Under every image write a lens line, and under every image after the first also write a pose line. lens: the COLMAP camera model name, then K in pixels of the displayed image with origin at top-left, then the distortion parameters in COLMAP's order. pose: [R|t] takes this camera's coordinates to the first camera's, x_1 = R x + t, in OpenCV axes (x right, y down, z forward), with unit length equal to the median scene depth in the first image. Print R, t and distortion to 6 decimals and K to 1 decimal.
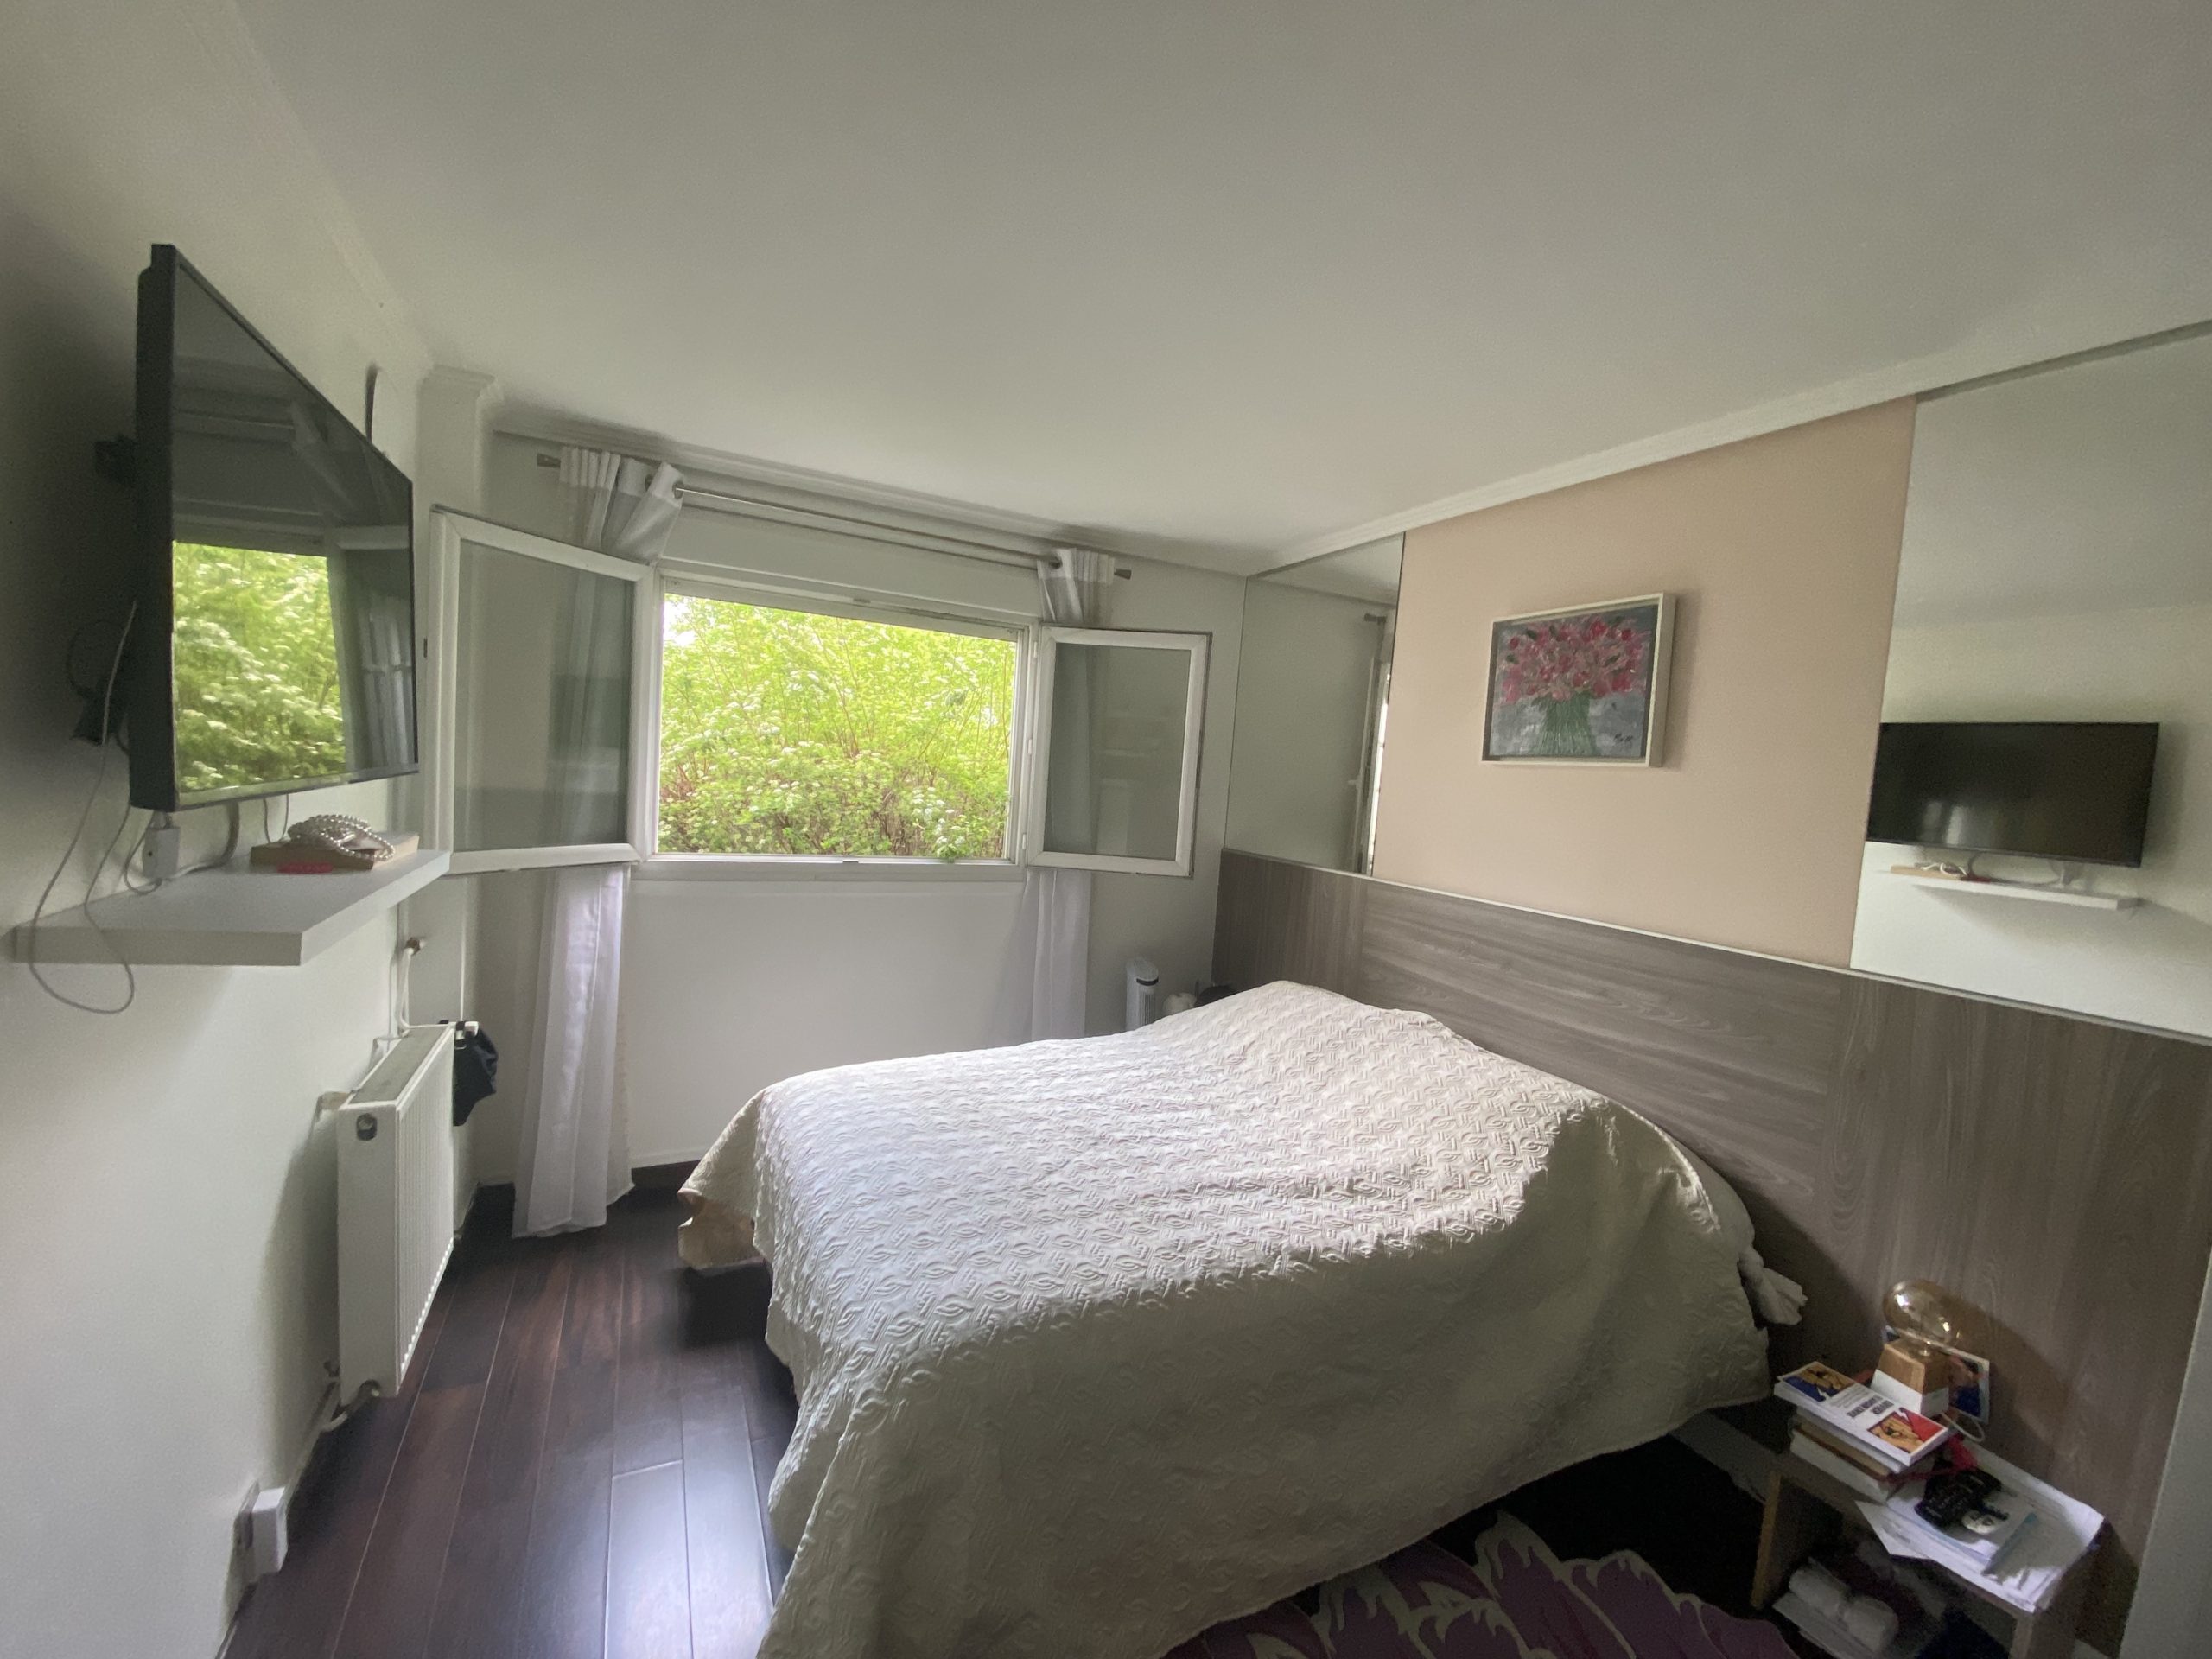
lens RADIAL K [[905.2, 0, 1110.3], [0, 905.2, 827.4], [0, 0, 1]] dist [0.001026, -0.000039]
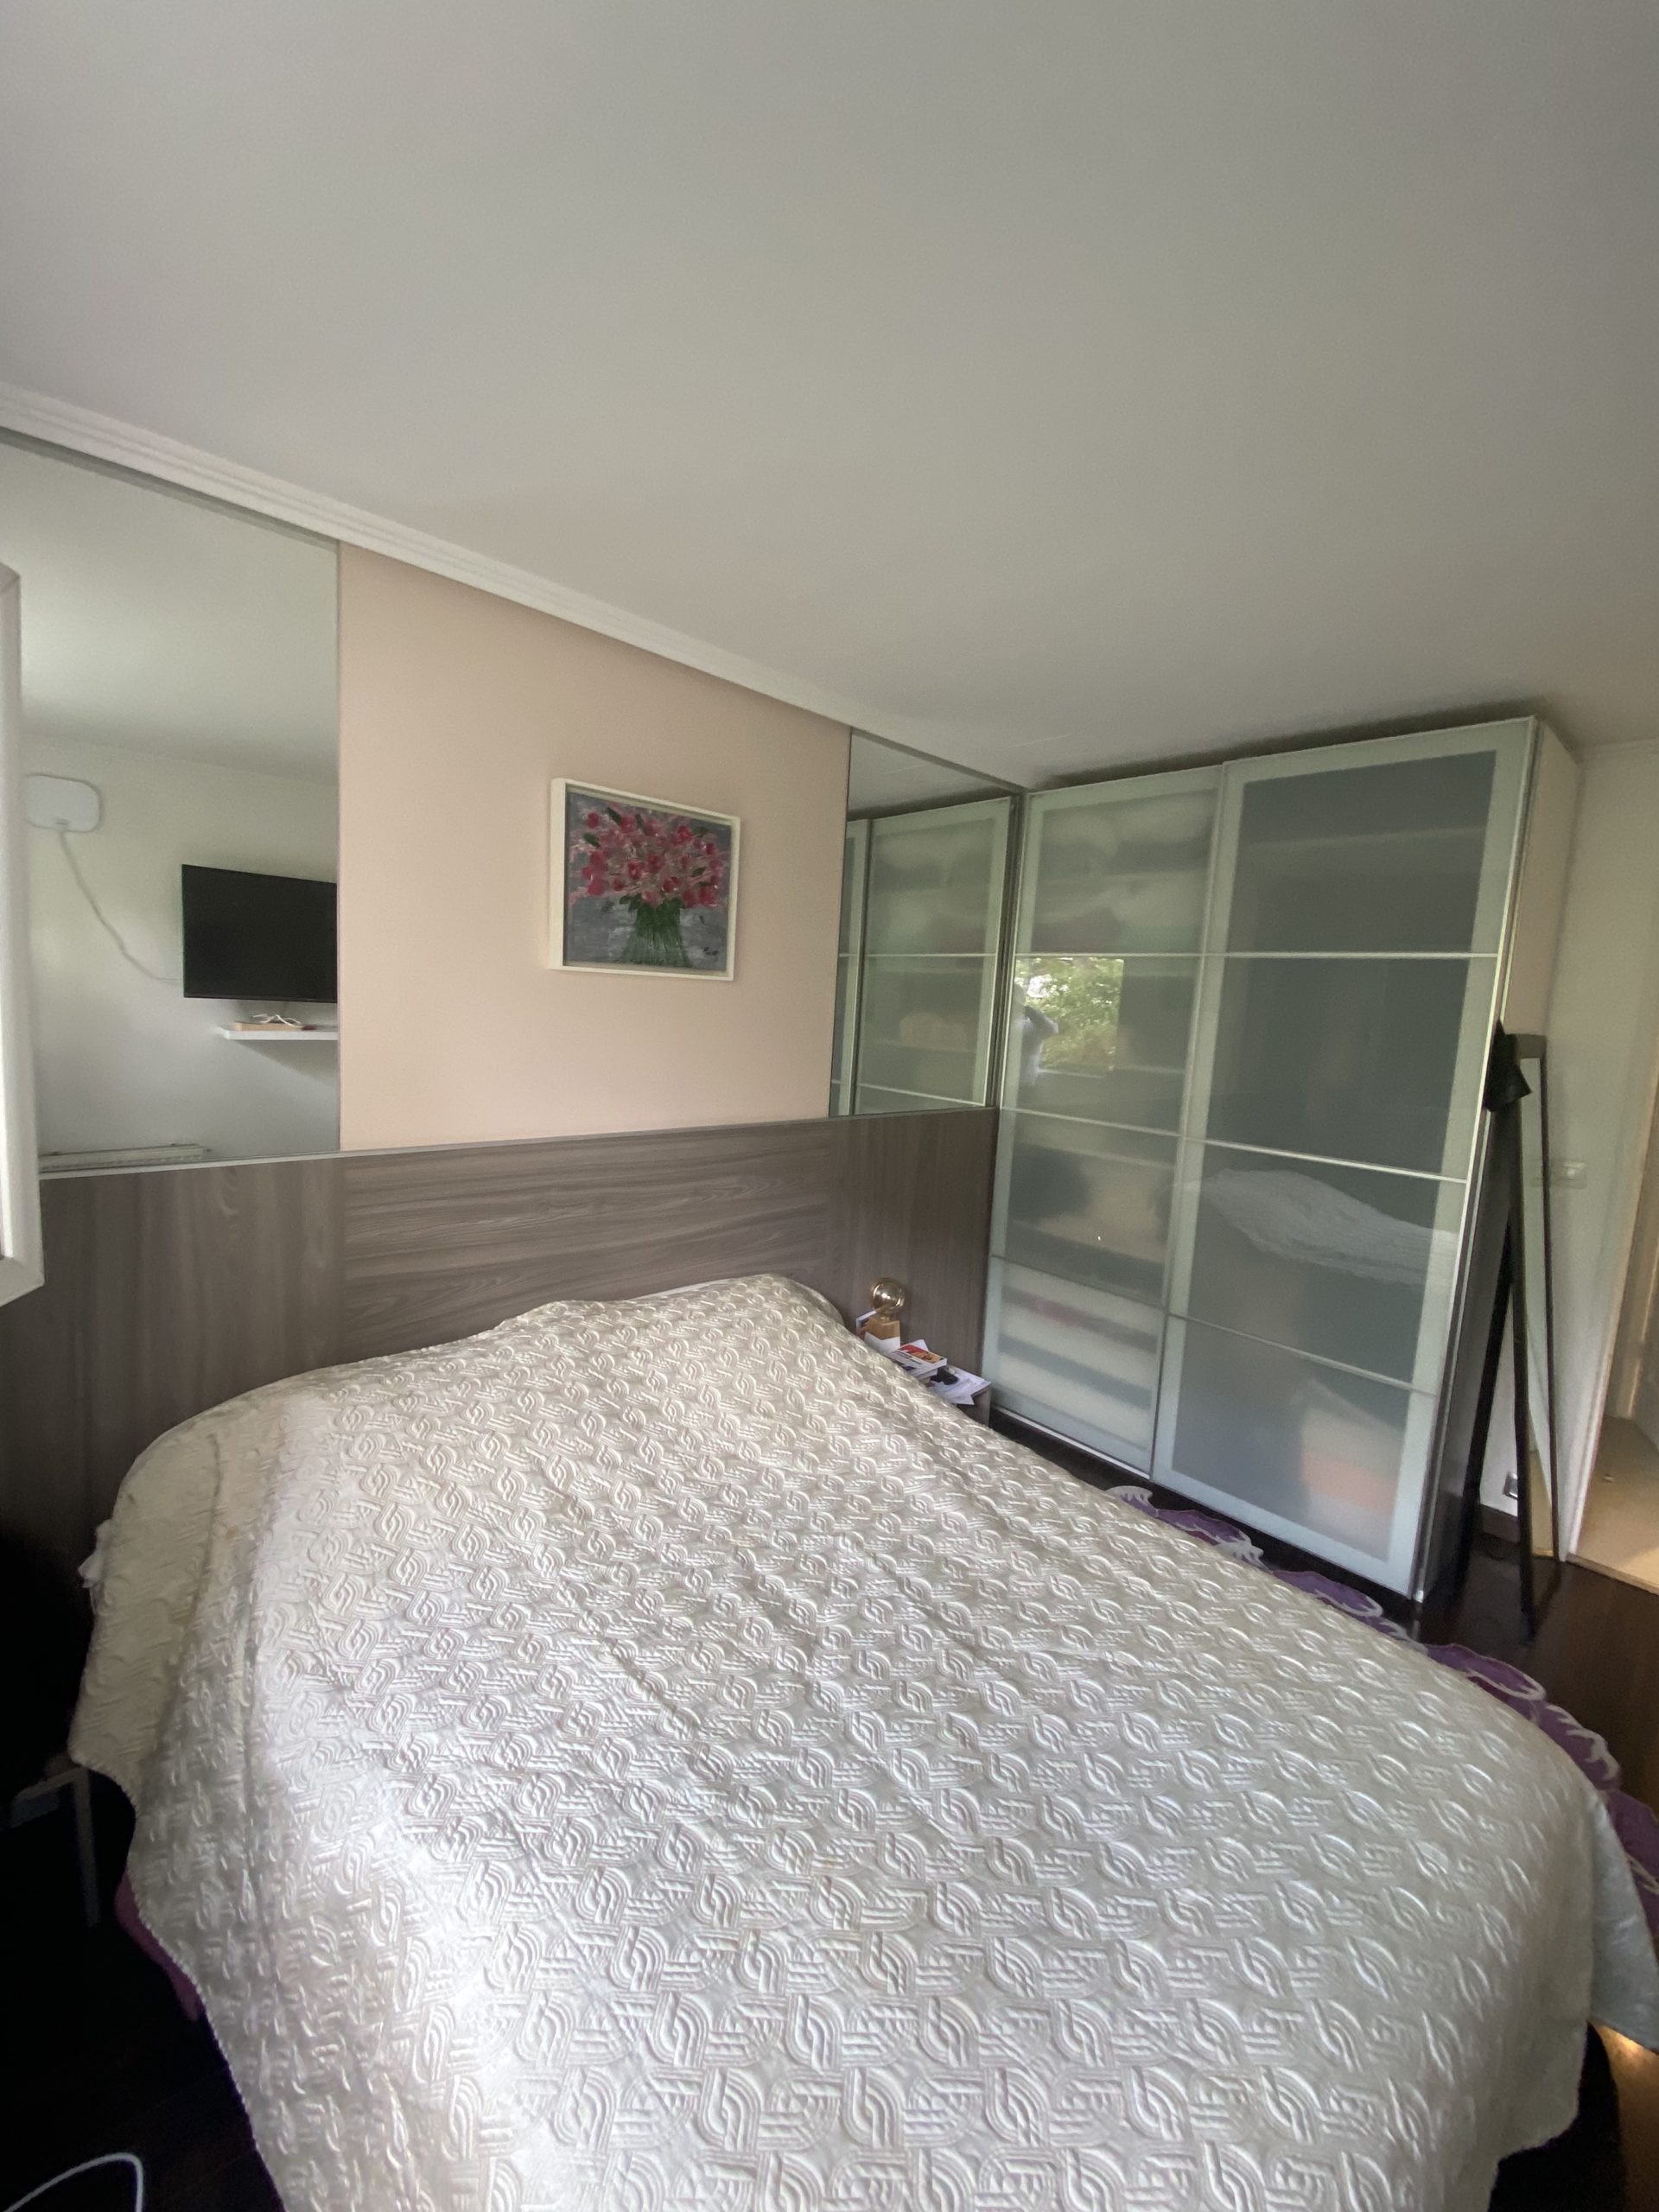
lens RADIAL K [[882.3, 0, 832.7], [0, 882.3, 1108.7], [0, 0, 1]] dist [0.001041, 0.000009]
pose [[-0.278419, -0.203163, 0.938727, -0.440624], [-0.025670, 0.978597, 0.204179, -0.126025], [-0.960117, 0.032751, -0.277675, 1.097460]]
